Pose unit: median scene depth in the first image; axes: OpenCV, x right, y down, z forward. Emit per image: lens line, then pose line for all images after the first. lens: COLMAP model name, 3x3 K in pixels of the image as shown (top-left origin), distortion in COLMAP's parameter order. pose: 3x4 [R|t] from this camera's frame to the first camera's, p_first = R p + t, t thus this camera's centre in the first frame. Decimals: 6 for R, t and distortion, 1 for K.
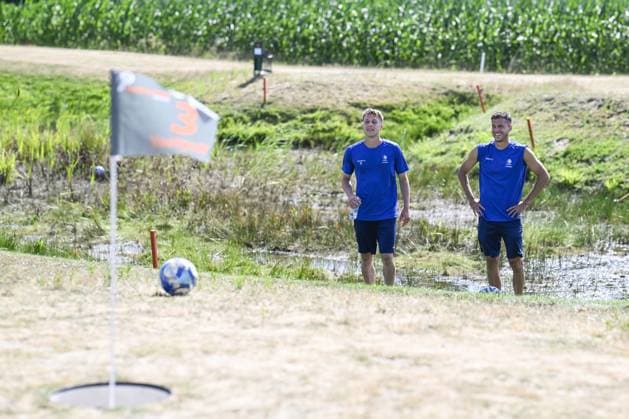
lens RADIAL K [[2940.8, 0, 314.5], [0, 2940.8, 209.5], [0, 0, 1]] dist [-0.043708, 0.000000]
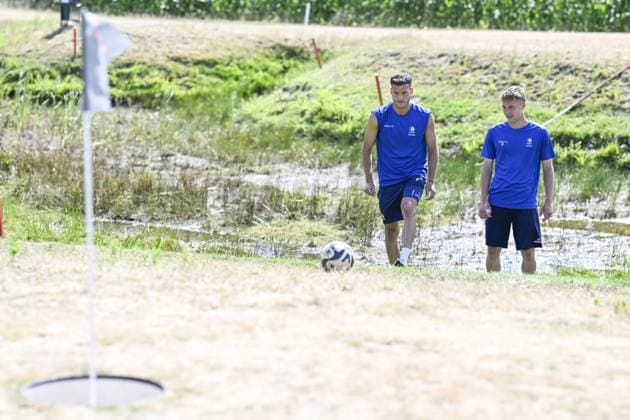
lens RADIAL K [[2945.5, 0, 315.0], [0, 2945.5, 209.9], [0, 0, 1]] dist [-0.043708, 0.000000]
pose [[0.985647, -0.001140, 0.168815, -0.106216], [-0.000985, 0.999921, 0.012504, -0.000278], [-0.168816, -0.012491, 0.985568, 0.100668]]
